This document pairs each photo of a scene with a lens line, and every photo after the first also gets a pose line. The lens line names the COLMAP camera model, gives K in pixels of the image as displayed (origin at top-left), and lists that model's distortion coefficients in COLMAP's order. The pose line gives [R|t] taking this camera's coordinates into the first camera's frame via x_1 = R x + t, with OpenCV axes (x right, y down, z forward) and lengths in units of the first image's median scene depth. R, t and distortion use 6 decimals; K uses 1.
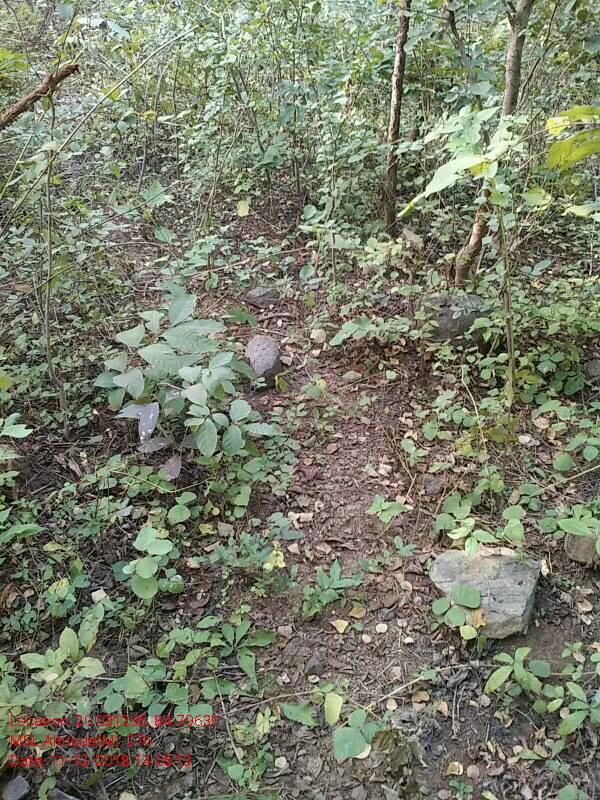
lens RADIAL K [[714.4, 0, 306.9], [0, 714.4, 410.8], [0, 0, 1]] dist [0.014321, -0.089640]
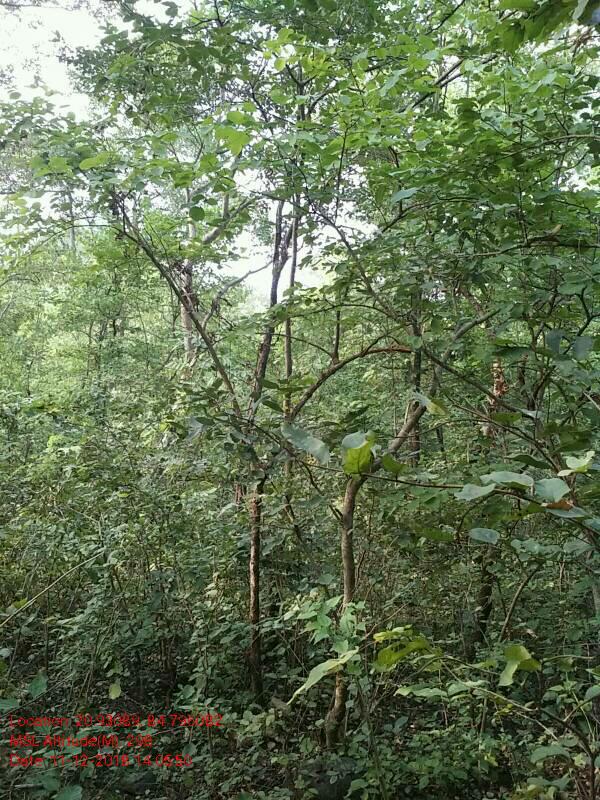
lens RADIAL K [[714.4, 0, 306.9], [0, 714.4, 410.8], [0, 0, 1]] dist [0.014321, -0.089640]
pose [[0.978882, -0.013169, 0.204000, -0.030993], [0.130485, 0.808437, -0.573937, 0.021131], [-0.157363, 0.588435, 0.793083, -0.126556]]
